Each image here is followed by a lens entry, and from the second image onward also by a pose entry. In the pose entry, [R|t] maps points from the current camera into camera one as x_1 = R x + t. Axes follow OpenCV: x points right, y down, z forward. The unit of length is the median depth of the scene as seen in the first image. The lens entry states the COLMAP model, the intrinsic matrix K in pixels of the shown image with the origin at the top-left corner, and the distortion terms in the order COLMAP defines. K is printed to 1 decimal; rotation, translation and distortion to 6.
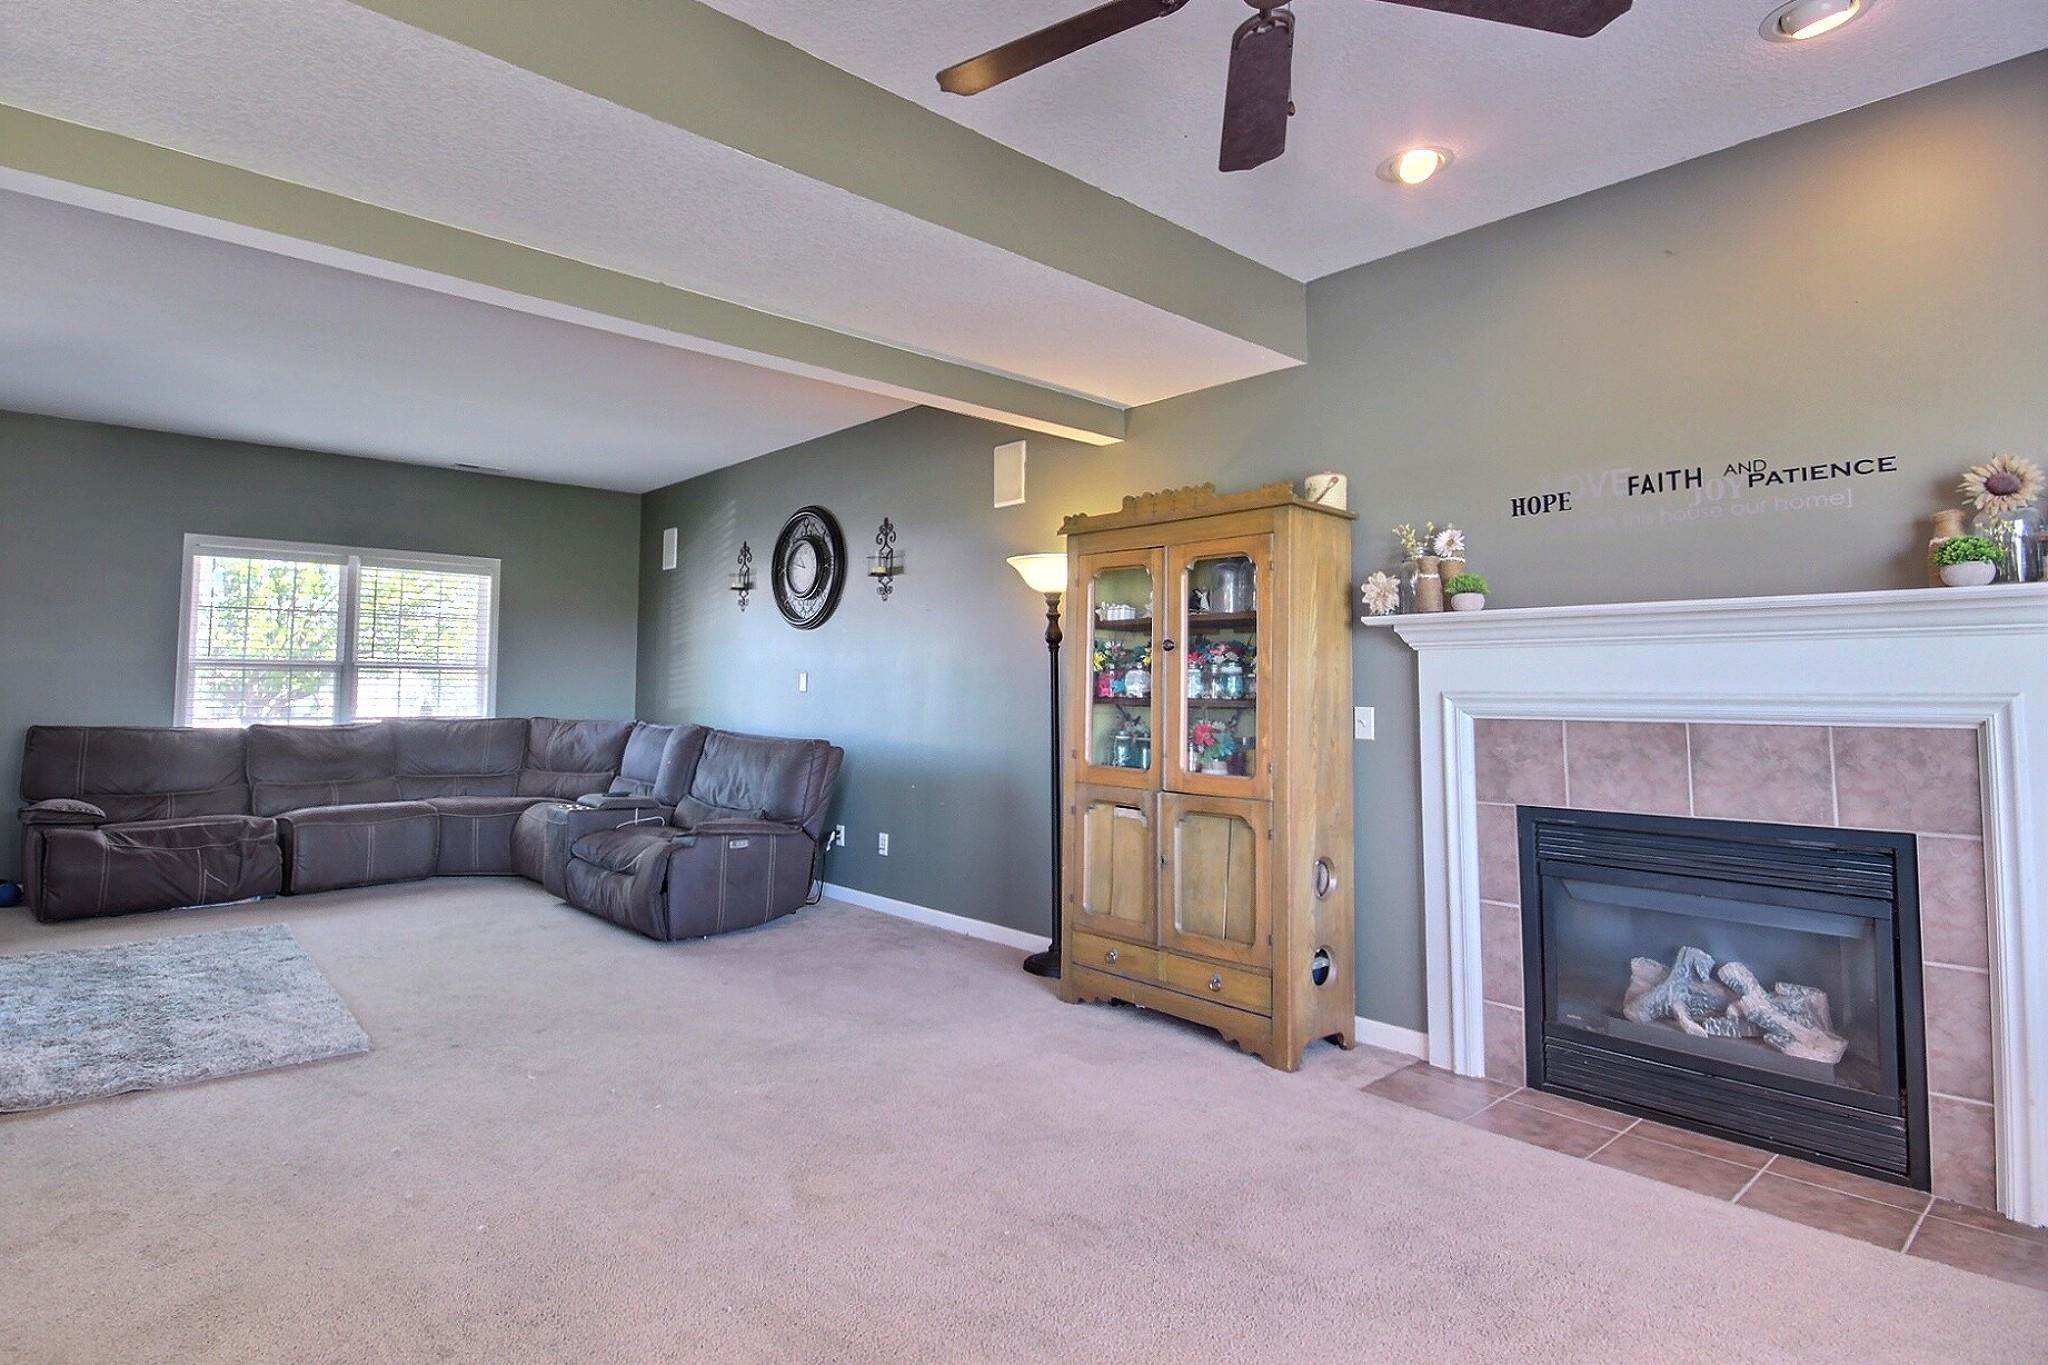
lens RADIAL K [[989.3, 0, 991.0], [0, 989.3, 669.0], [0, 0, 1]] dist [-0.001184, 0.000397]
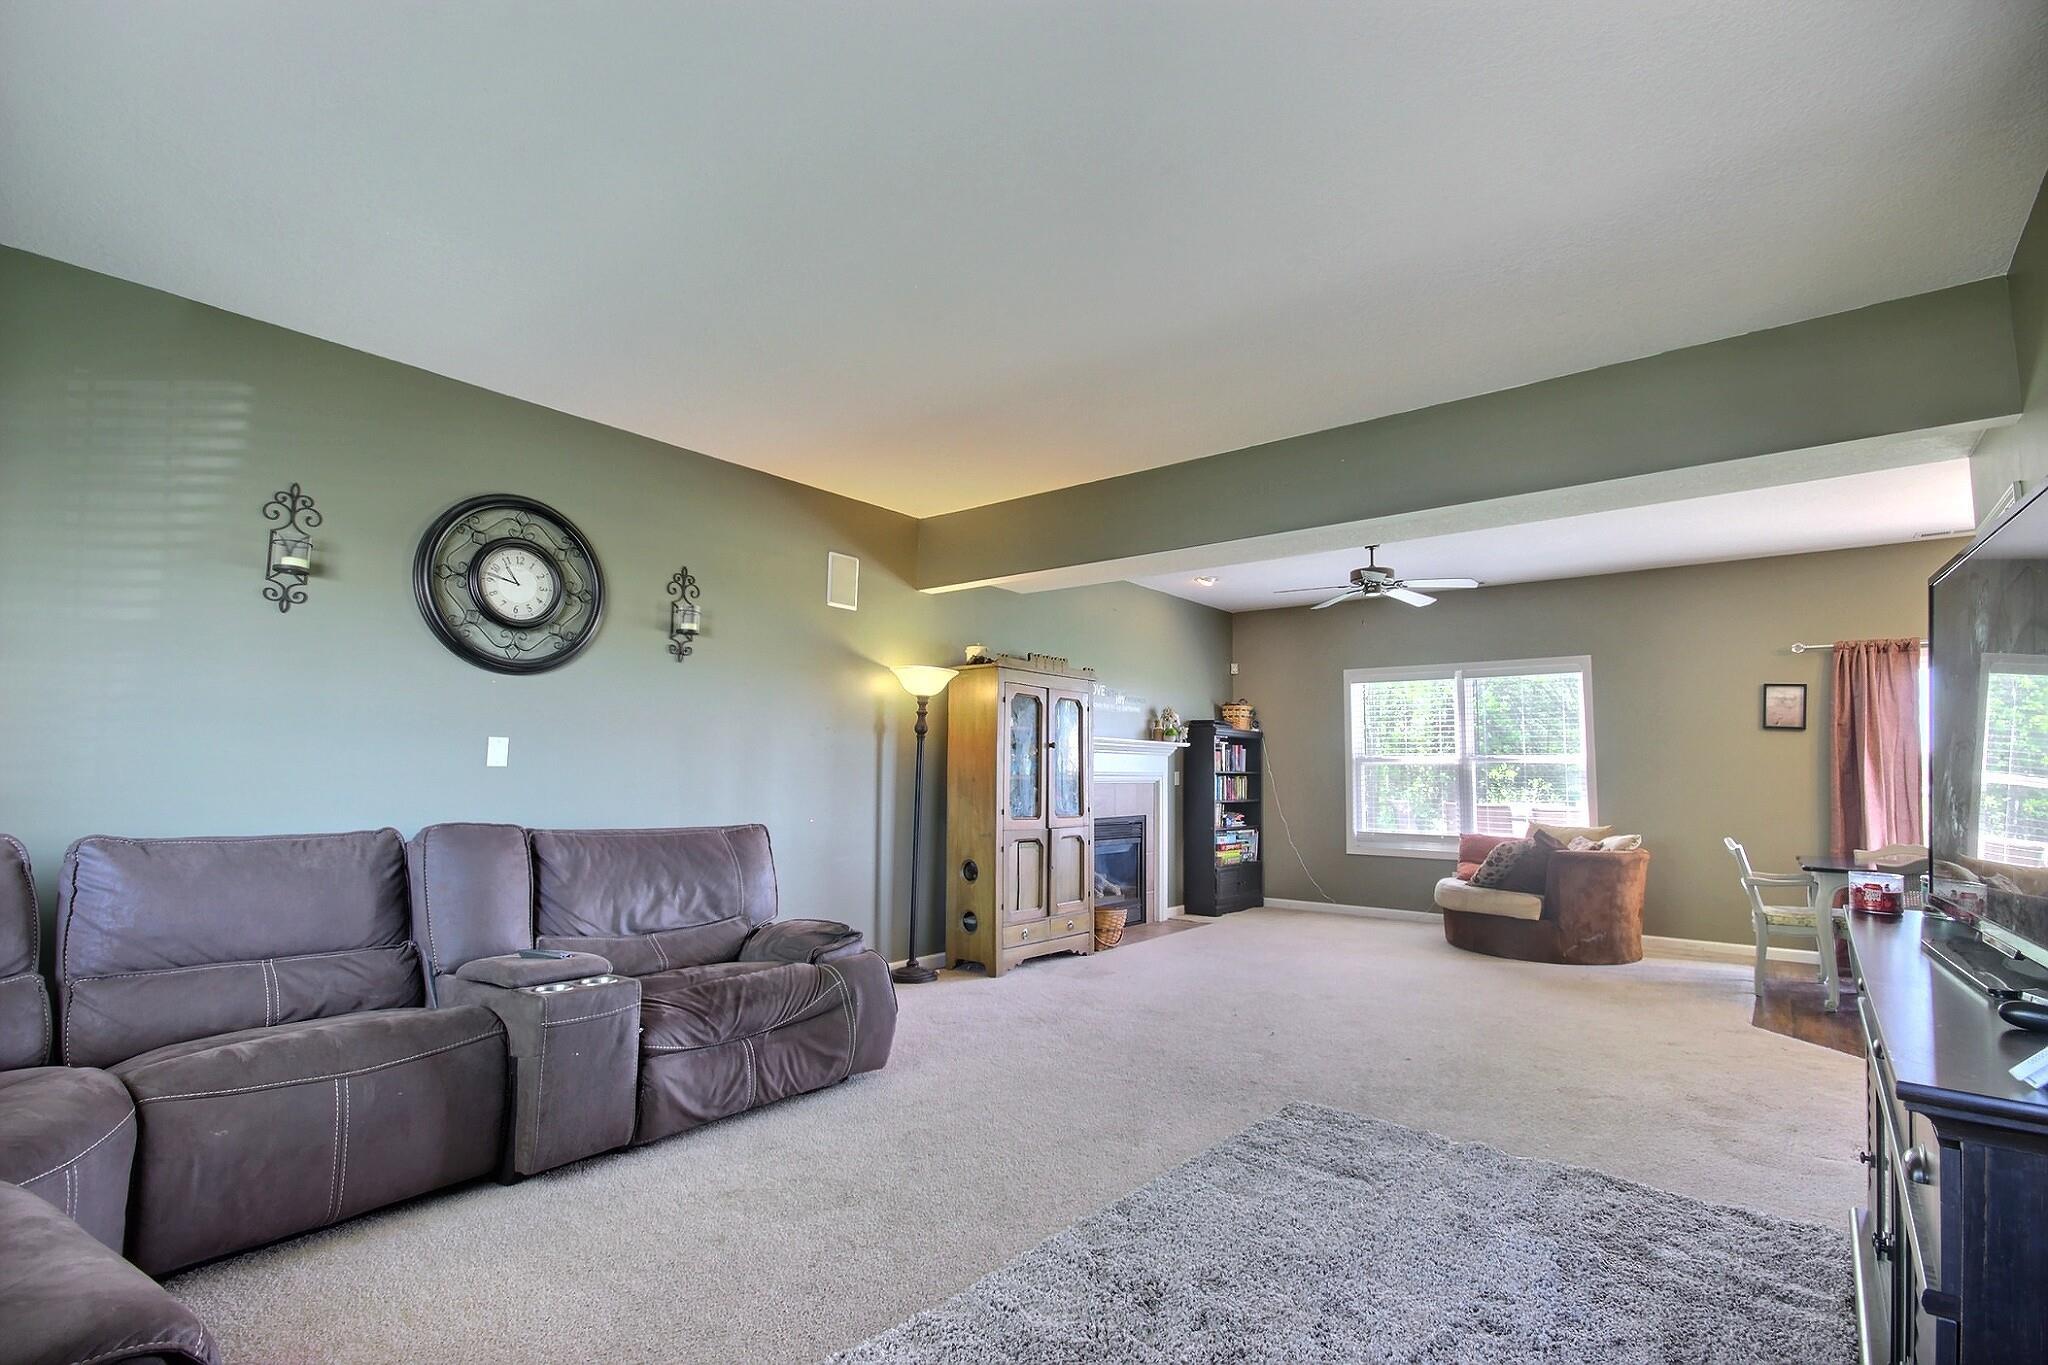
lens RADIAL K [[948.4, 0, 1035.2], [0, 948.4, 686.3], [0, 0, 1]] dist [-0.005315, 0.000241]
pose [[-0.142825, 0.084839, 0.986105, -1.119870], [-0.032602, 0.995376, -0.090359, 0.018950], [-0.989211, -0.045054, -0.139399, 0.940032]]
